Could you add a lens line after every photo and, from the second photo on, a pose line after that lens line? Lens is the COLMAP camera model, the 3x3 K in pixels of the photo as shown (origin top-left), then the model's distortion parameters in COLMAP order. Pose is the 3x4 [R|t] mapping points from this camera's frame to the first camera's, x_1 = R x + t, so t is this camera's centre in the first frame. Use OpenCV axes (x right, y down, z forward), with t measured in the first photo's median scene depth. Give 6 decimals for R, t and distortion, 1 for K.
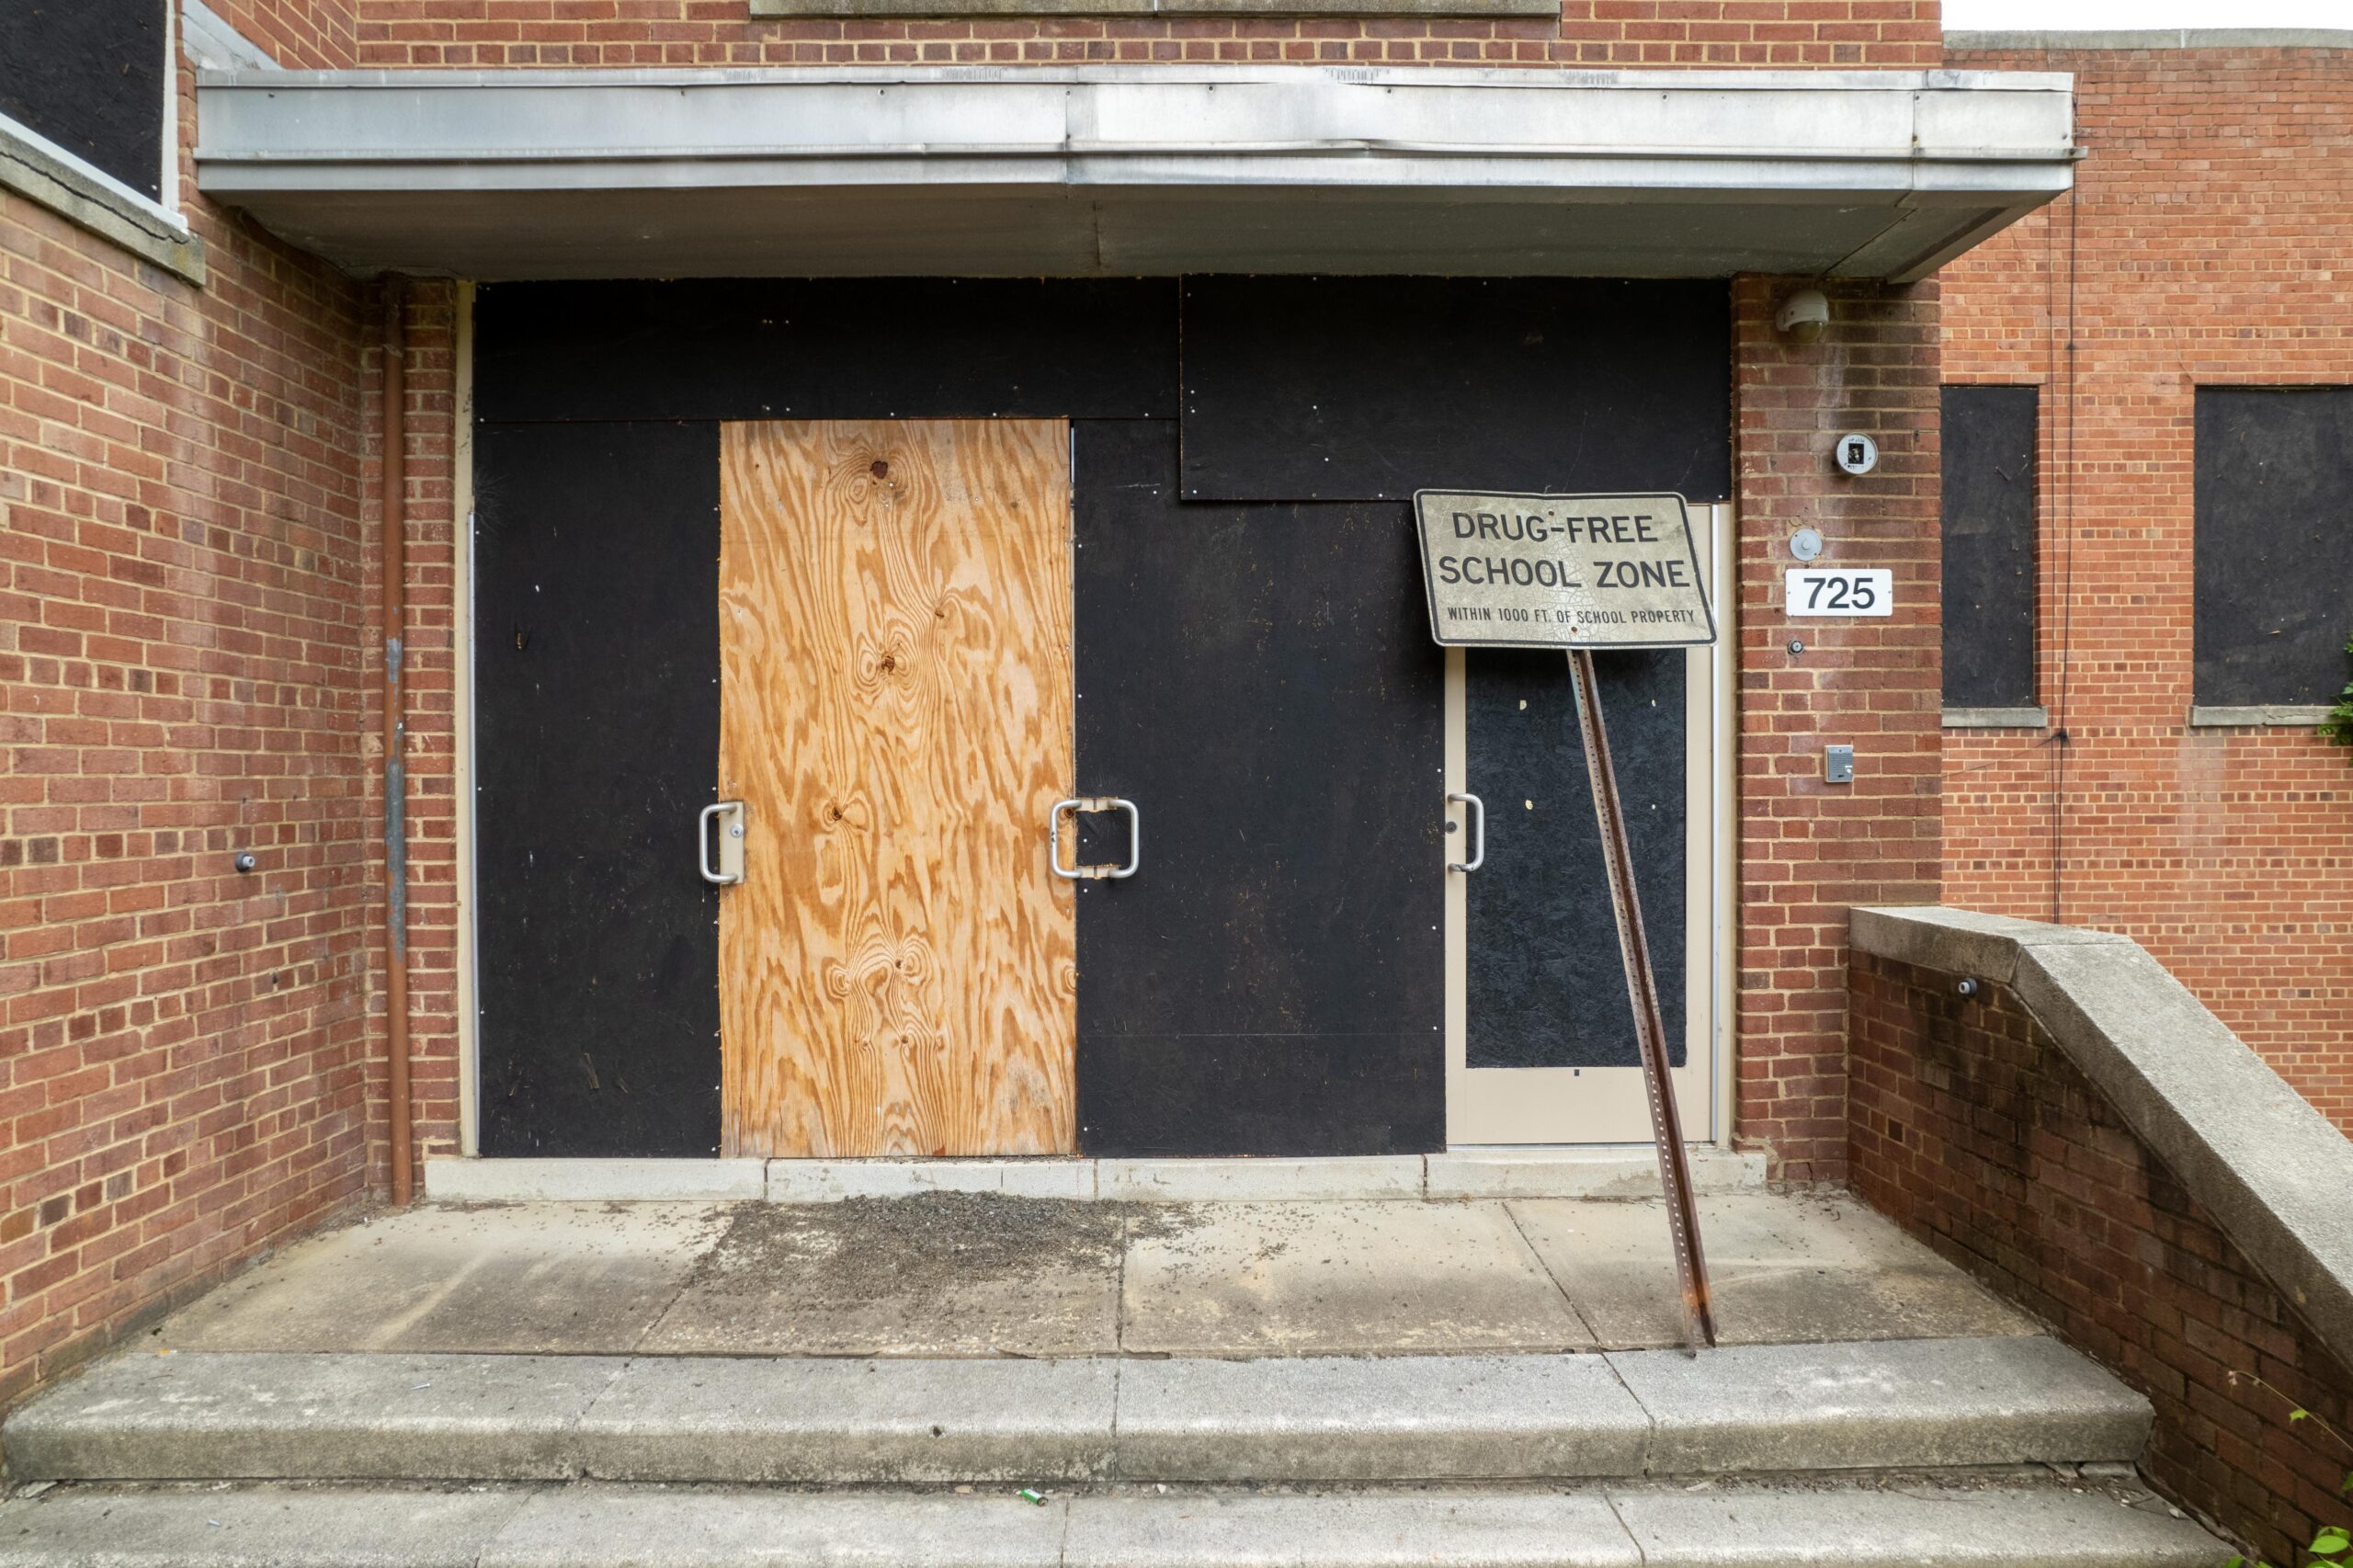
lens RADIAL K [[1524.0, 0, 1181.4], [0, 1524.0, 802.5], [0, 0, 1]] dist [-0.082280, 0.072219]
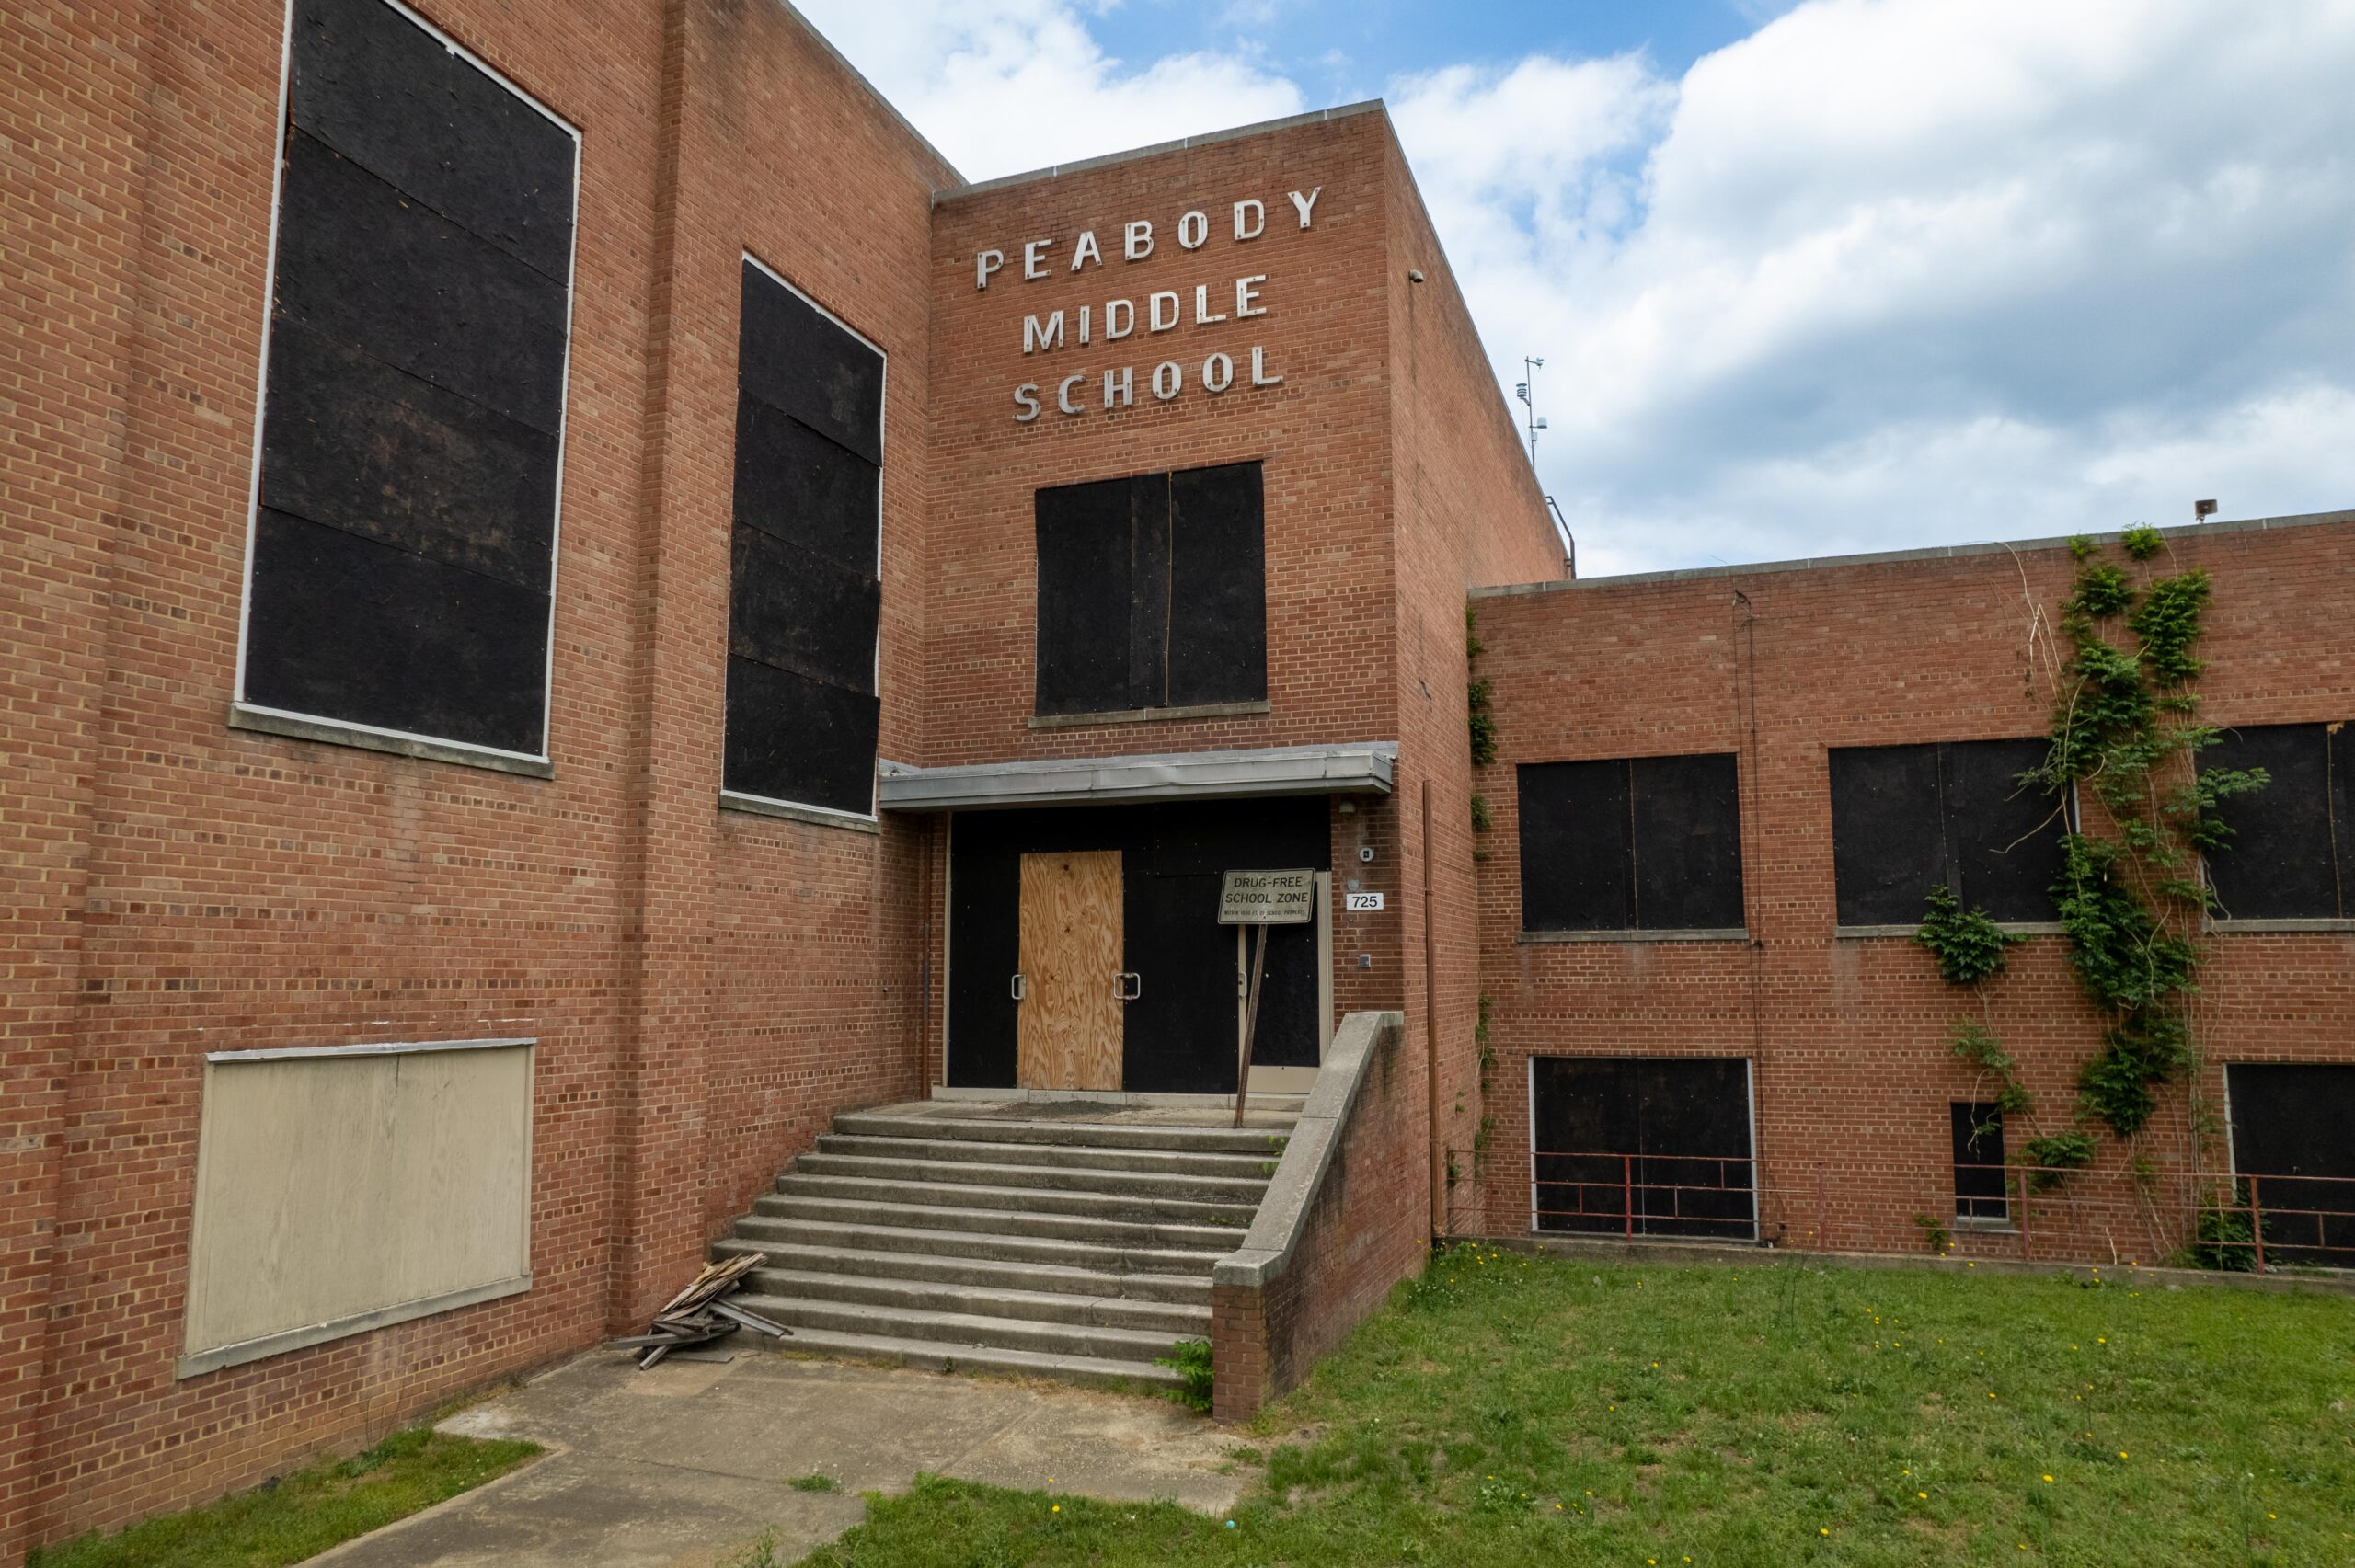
lens RADIAL K [[1525.1, 0, 1182.4], [0, 1525.1, 802.5], [0, 0, 1]] dist [-0.082280, 0.072219]
pose [[0.932989, -0.039812, -0.357697, 1.156240], [-0.007905, 0.991356, -0.130957, 0.057585], [0.359819, 0.125009, 0.924610, -1.845895]]
